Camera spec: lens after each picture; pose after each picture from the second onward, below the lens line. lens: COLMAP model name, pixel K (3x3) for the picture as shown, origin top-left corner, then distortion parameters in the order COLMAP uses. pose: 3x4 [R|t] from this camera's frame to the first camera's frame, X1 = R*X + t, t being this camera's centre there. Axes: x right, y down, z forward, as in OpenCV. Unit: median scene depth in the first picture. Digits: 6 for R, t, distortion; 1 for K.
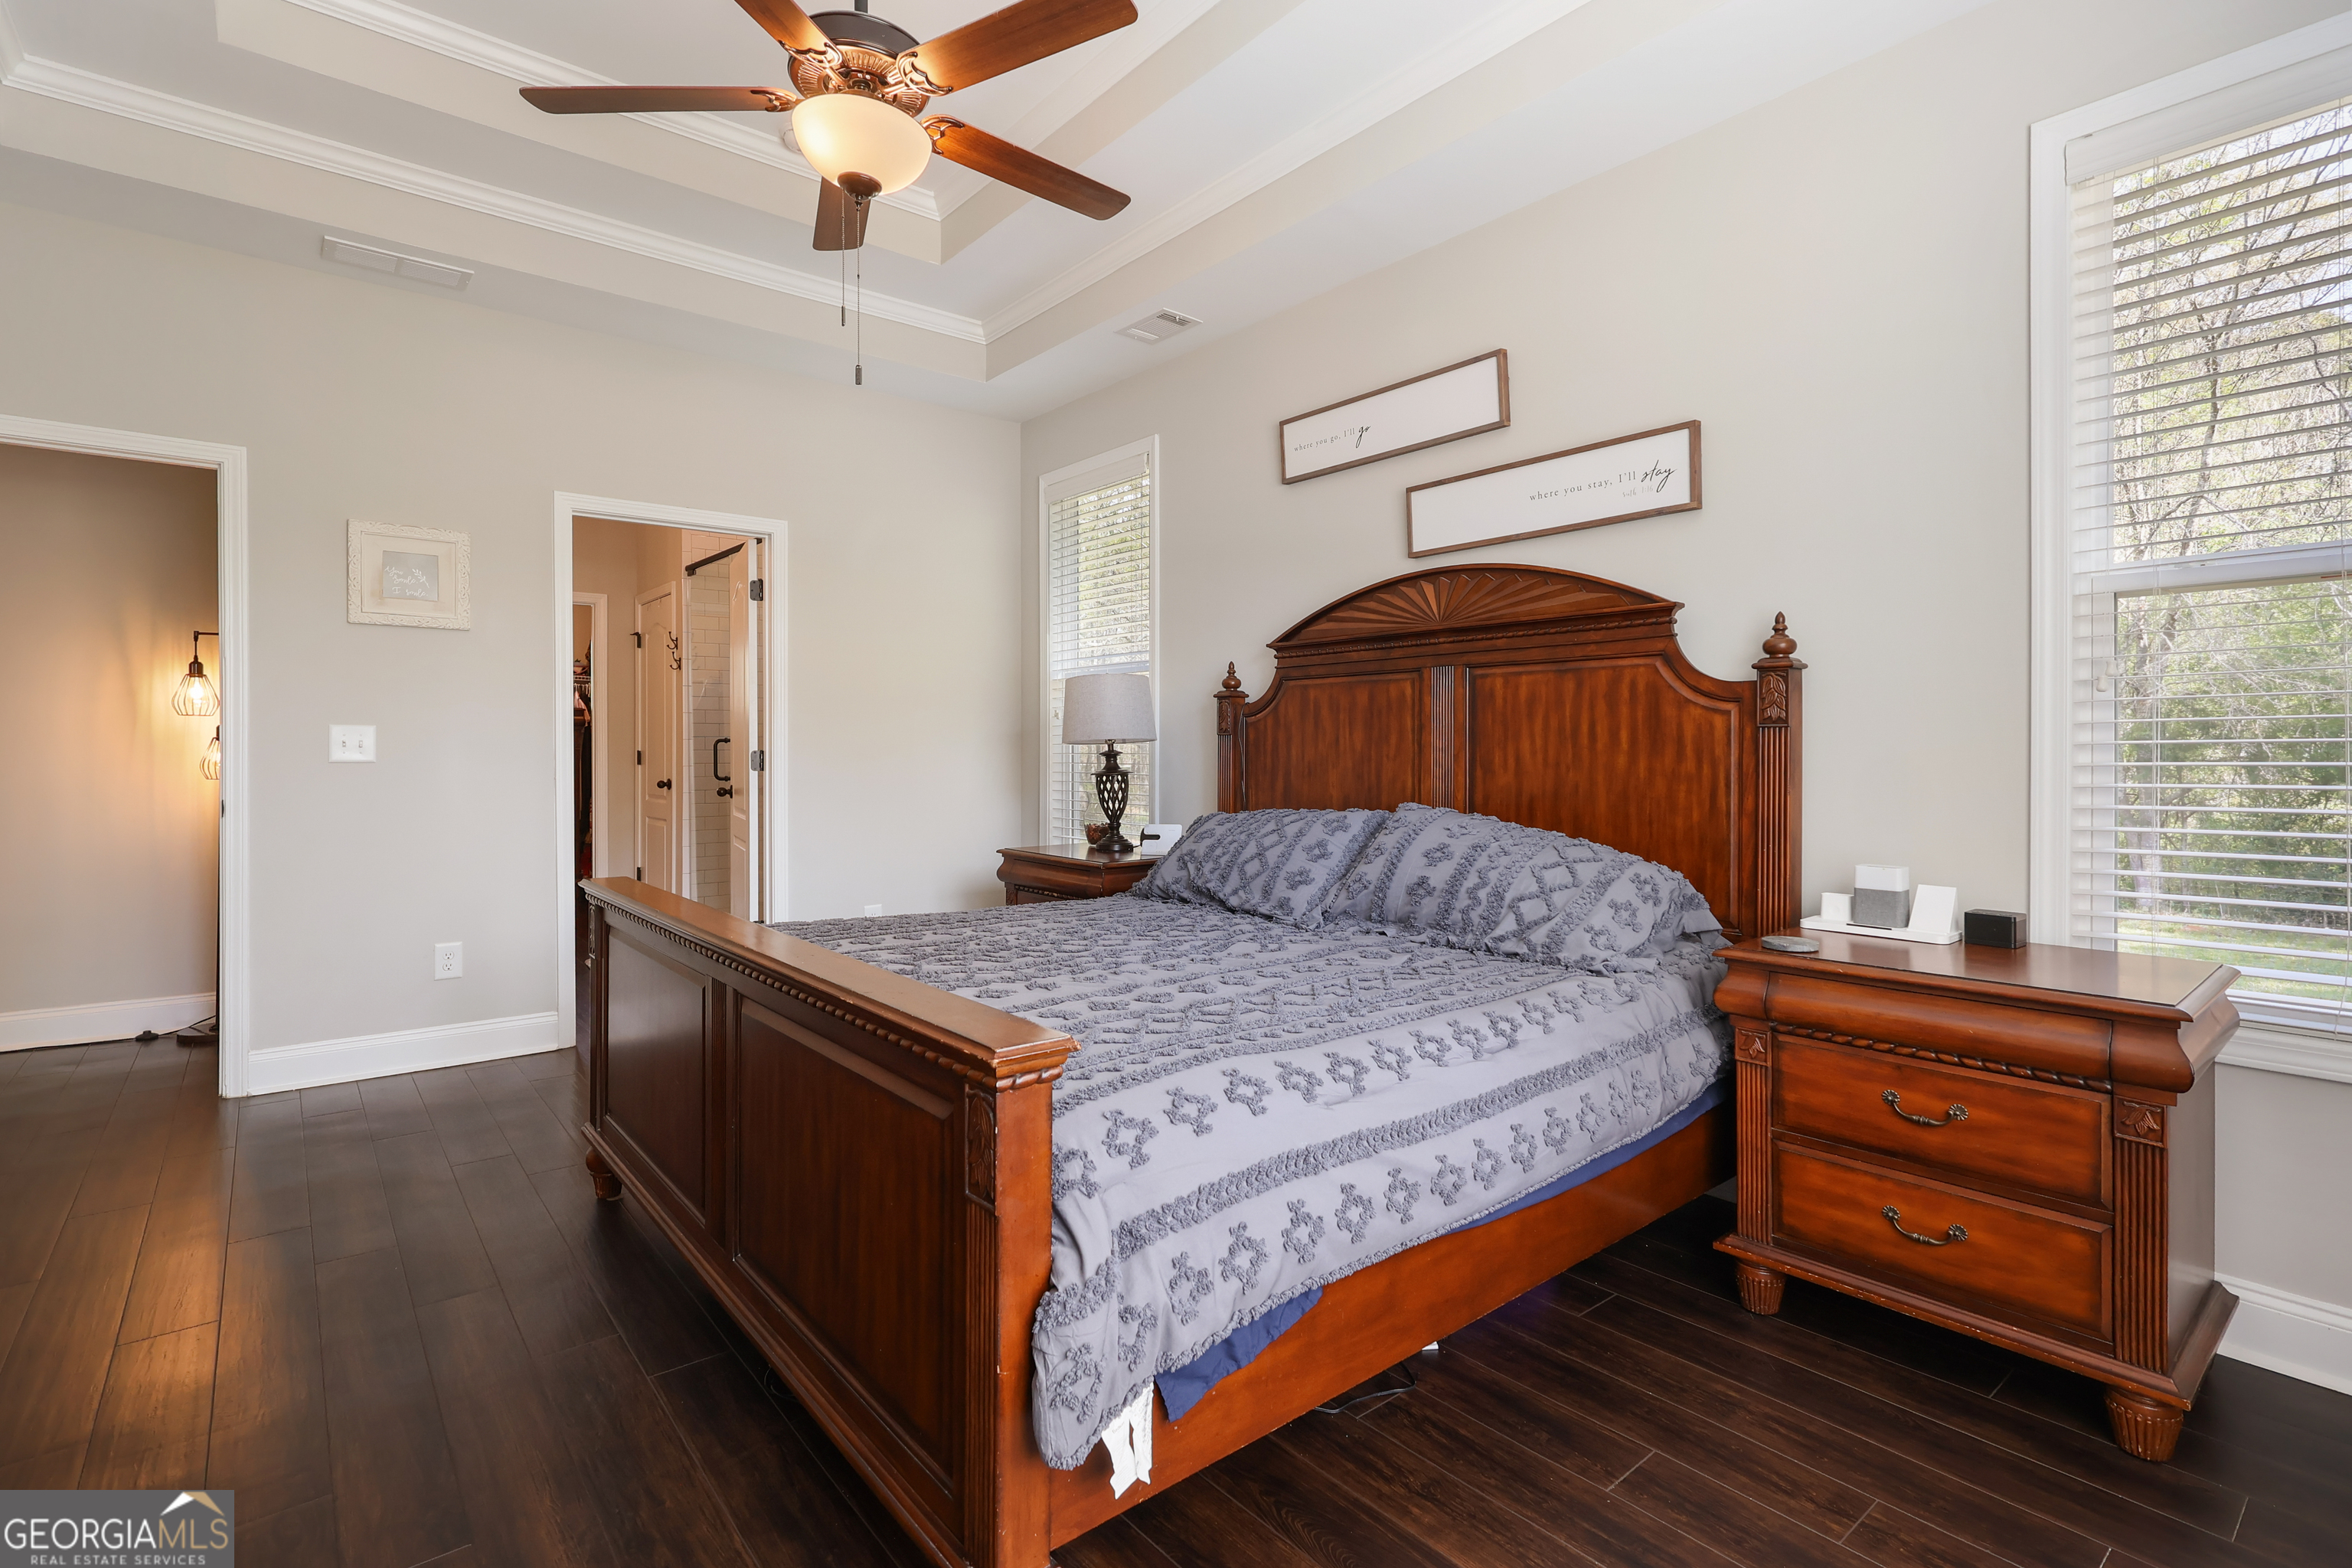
lens RADIAL K [[1110.2, 0, 1167.4], [0, 1110.2, 749.5], [0, 0, 1]] dist [-0.000728, -0.000769]
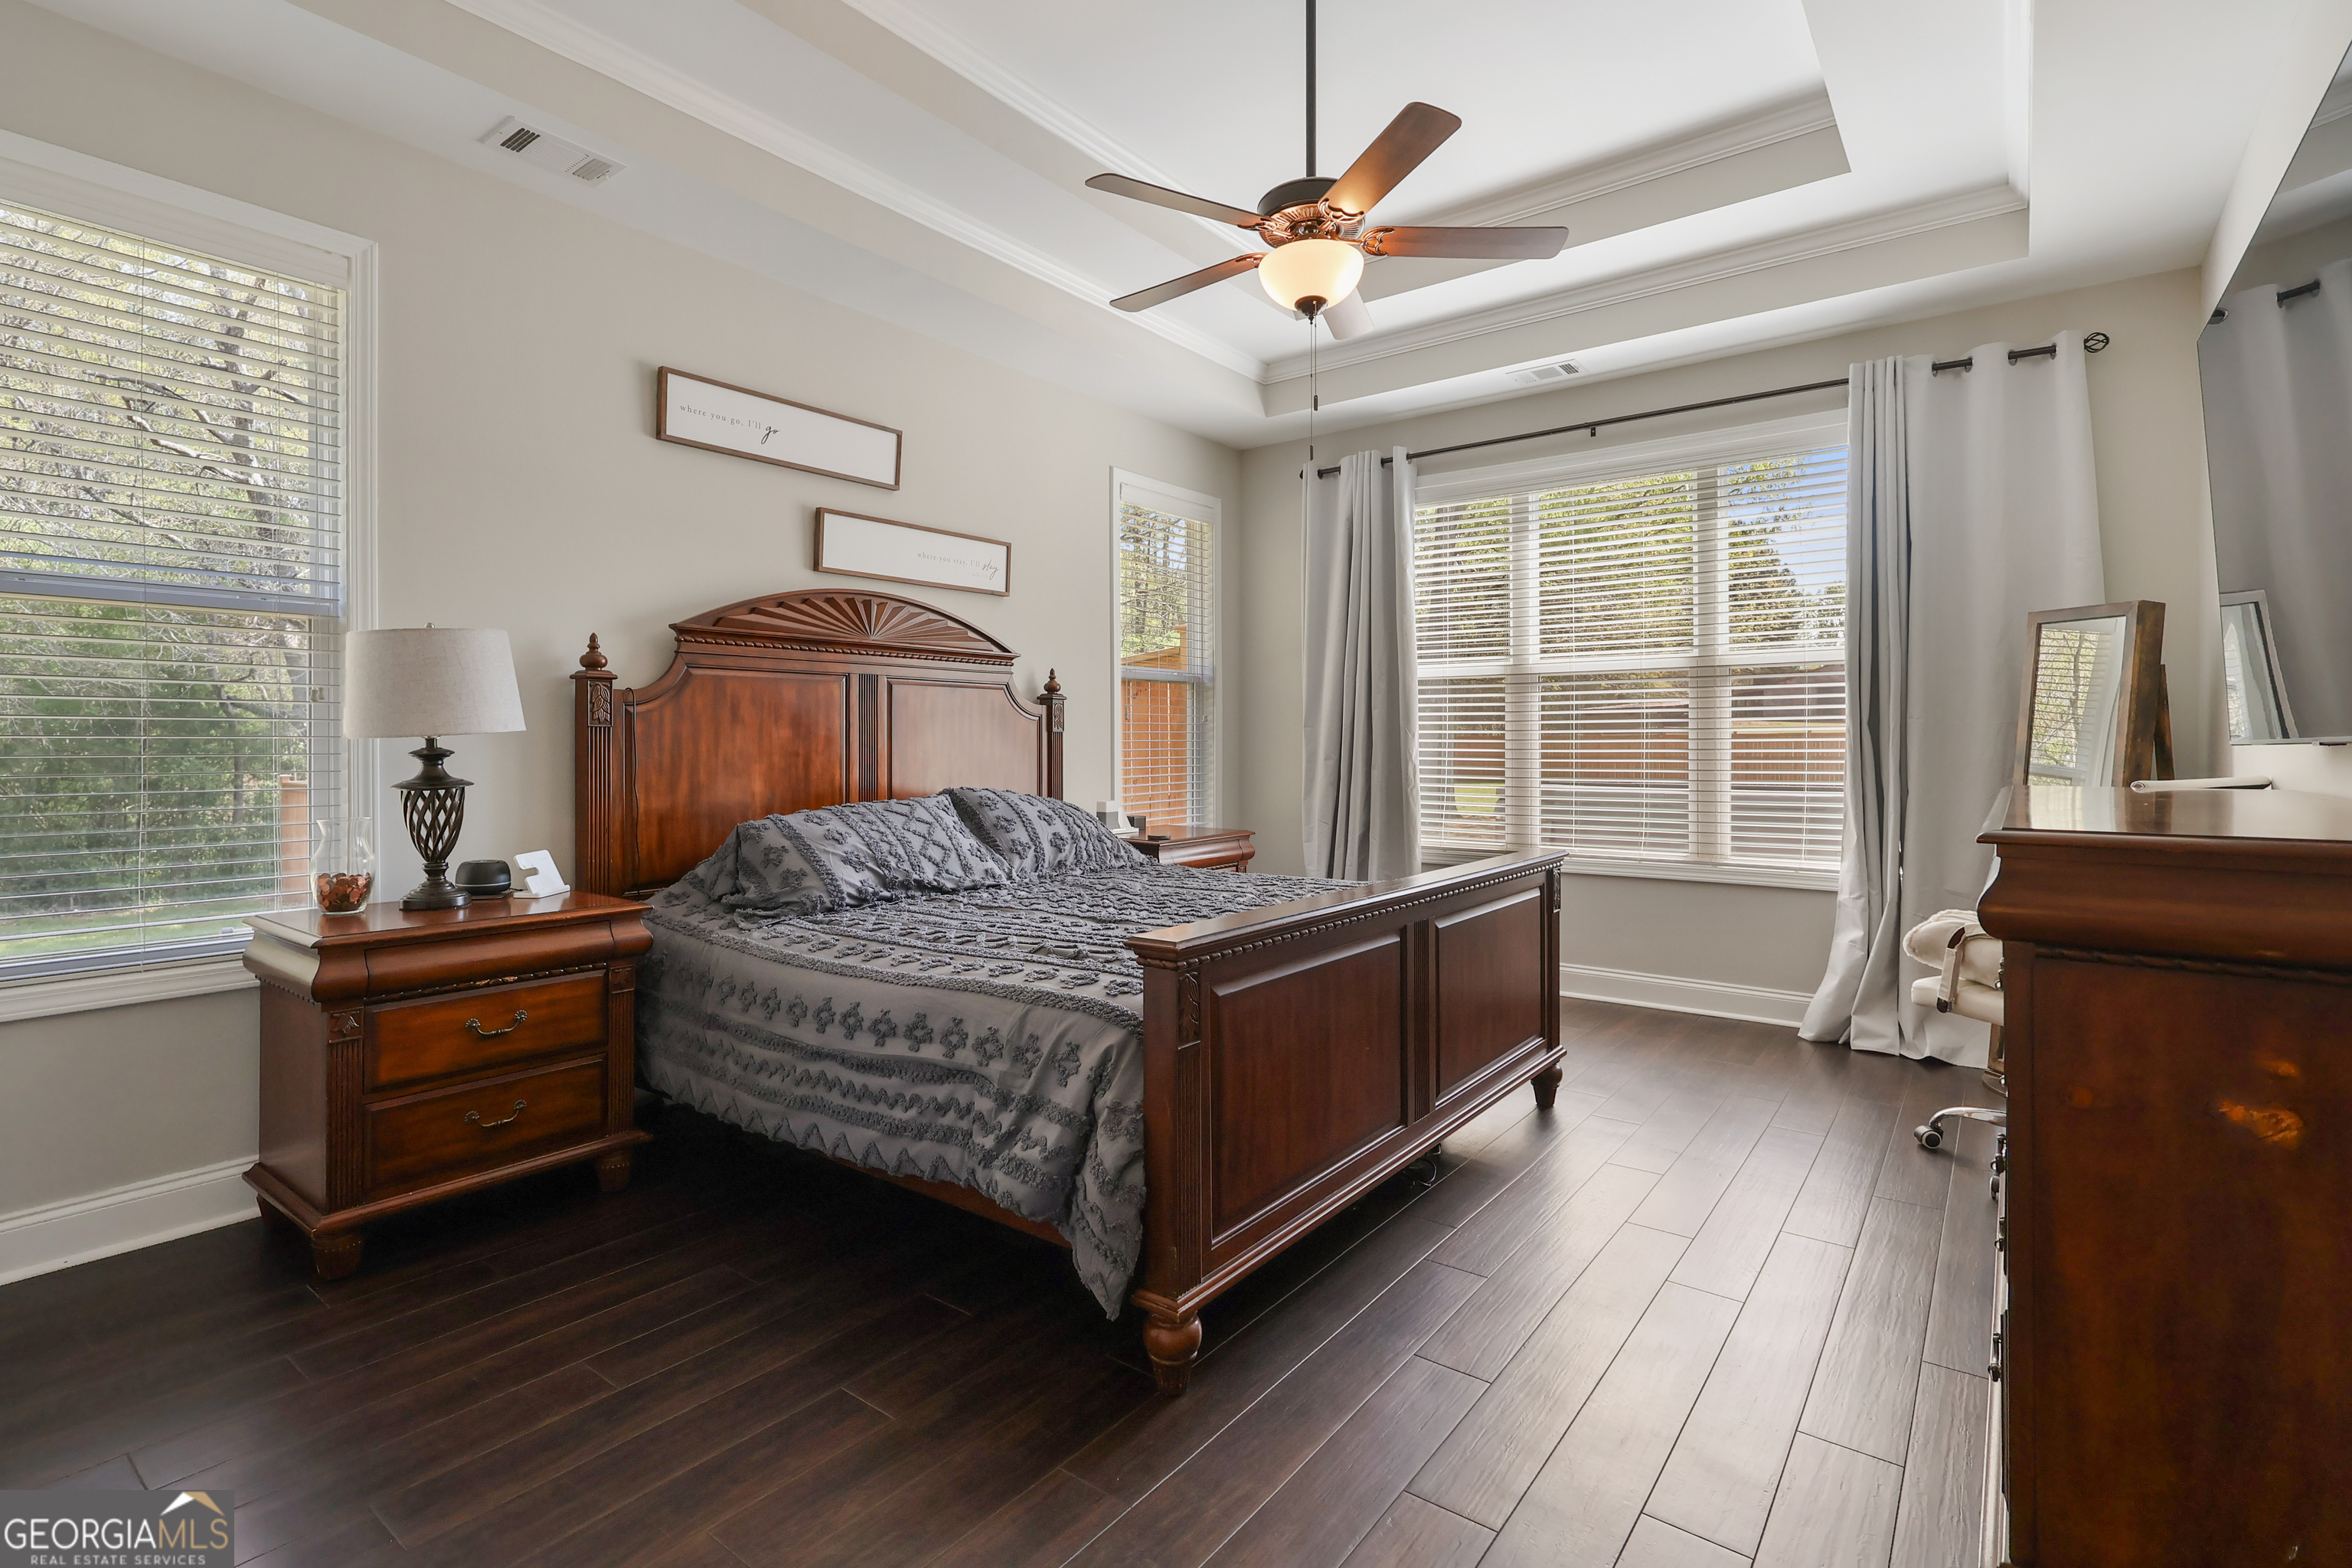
lens RADIAL K [[1110.2, 0, 1167.4], [0, 1110.2, 749.5], [0, 0, 1]] dist [-0.000728, -0.000769]
pose [[-0.231268, 0.005917, 0.972872, -0.791163], [0.014510, 0.999891, -0.002632, 0.009936], [-0.972782, 0.013508, -0.231329, 0.786502]]
